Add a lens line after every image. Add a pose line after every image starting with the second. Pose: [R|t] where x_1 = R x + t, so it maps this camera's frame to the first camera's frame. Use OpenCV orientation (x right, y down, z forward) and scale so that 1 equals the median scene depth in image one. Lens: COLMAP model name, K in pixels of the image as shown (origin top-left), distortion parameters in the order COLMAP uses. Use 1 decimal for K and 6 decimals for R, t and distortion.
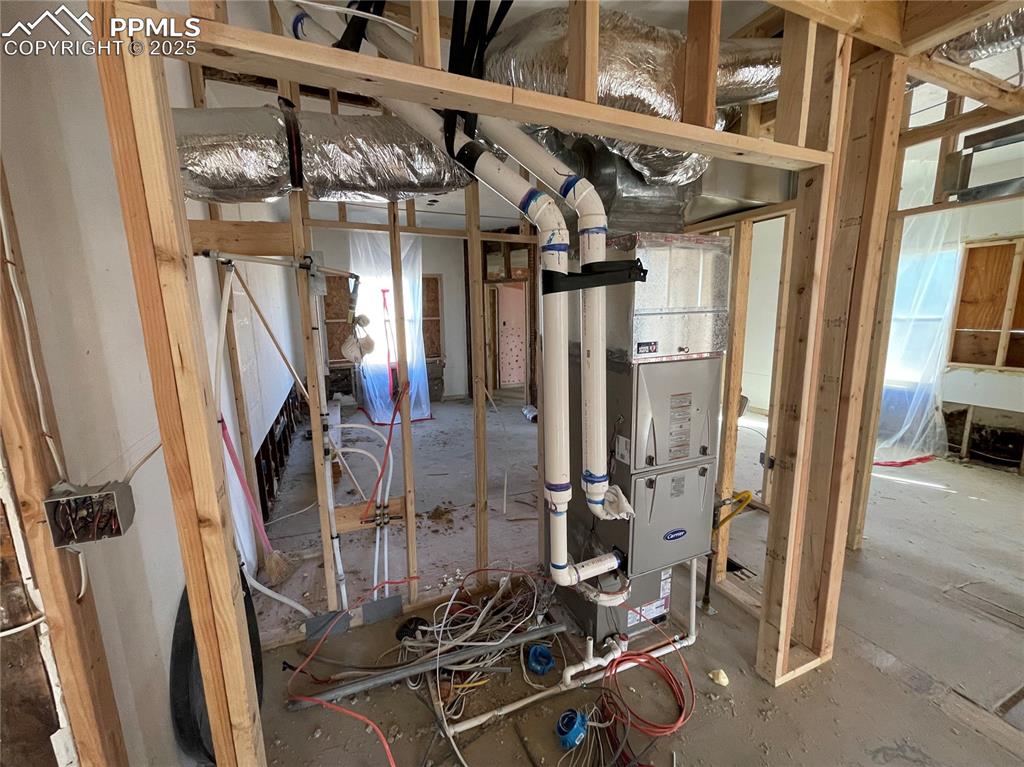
lens RADIAL K [[414.0, 0, 512.0], [0, 414.0, 383.5], [0, 0, 1]] dist [-0.000471, -0.000354]
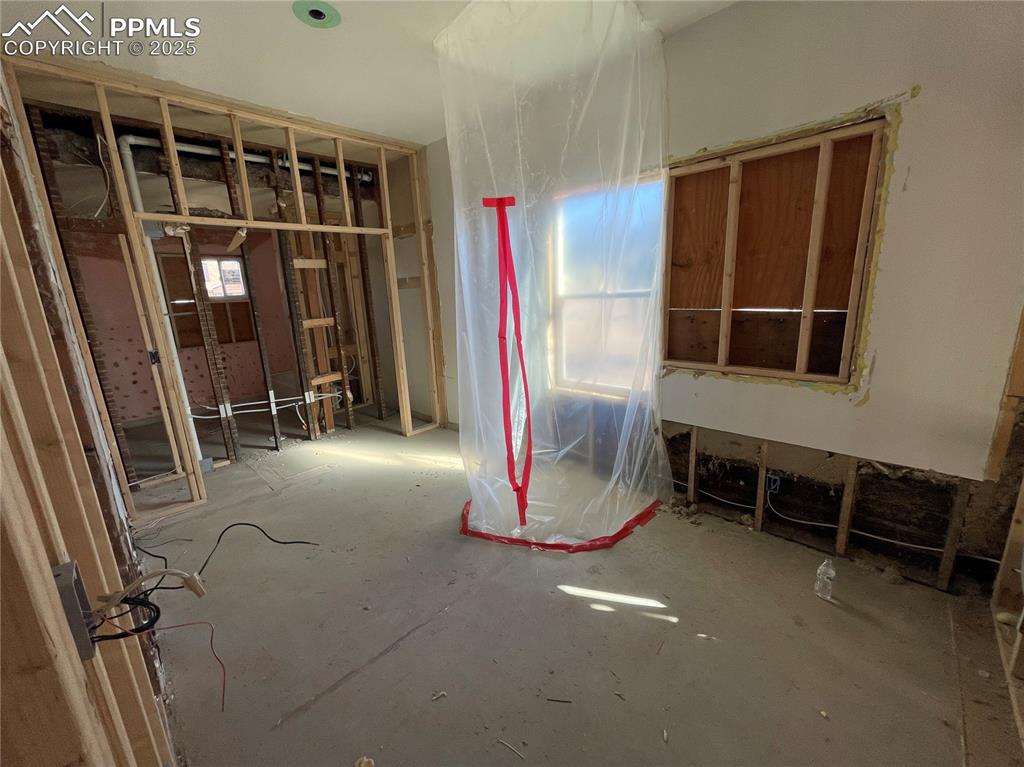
lens RADIAL K [[414.0, 0, 512.0], [0, 414.0, 383.5], [0, 0, 1]] dist [-0.000471, -0.000354]
pose [[0.917437, -0.109707, 0.382457, 0.605487], [0.093088, 0.993741, 0.061754, -0.079571], [-0.386838, -0.021053, 0.921907, 0.511871]]
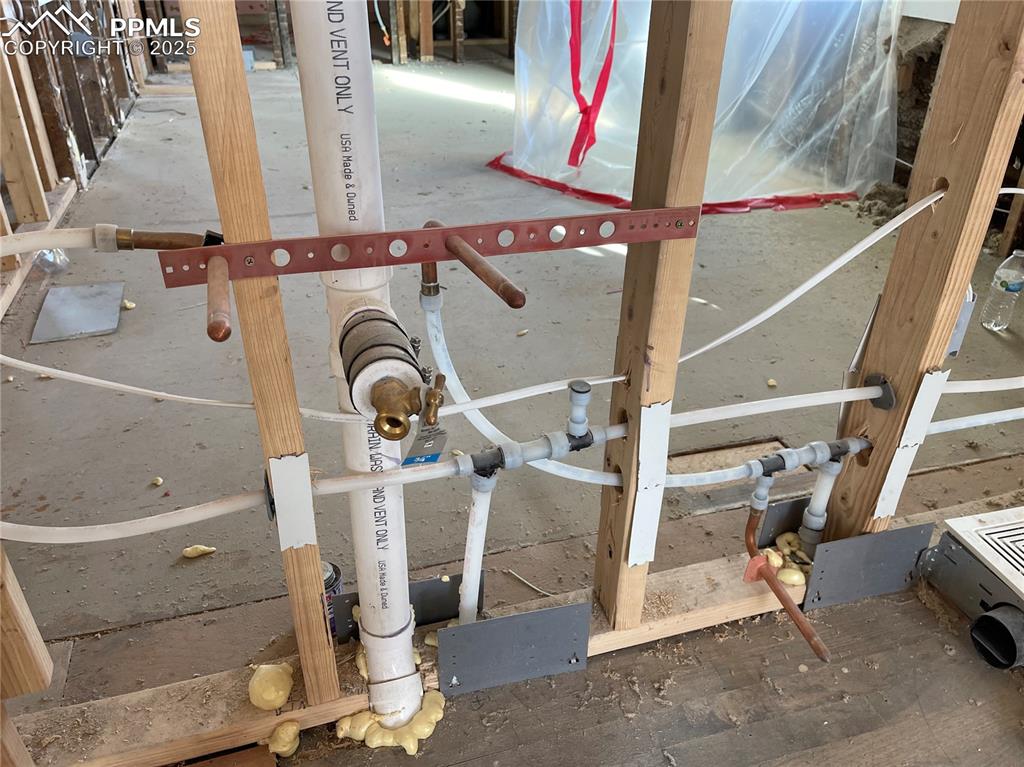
lens RADIAL K [[774.5, 0, 512.0], [0, 774.5, 383.5], [0, 0, 1]] dist [0.066989, -0.079529]
pose [[0.995428, 0.070979, -0.063911, 0.840561], [-0.042982, 0.930448, 0.363895, 0.101558], [0.085295, -0.359484, 0.929245, 0.342661]]
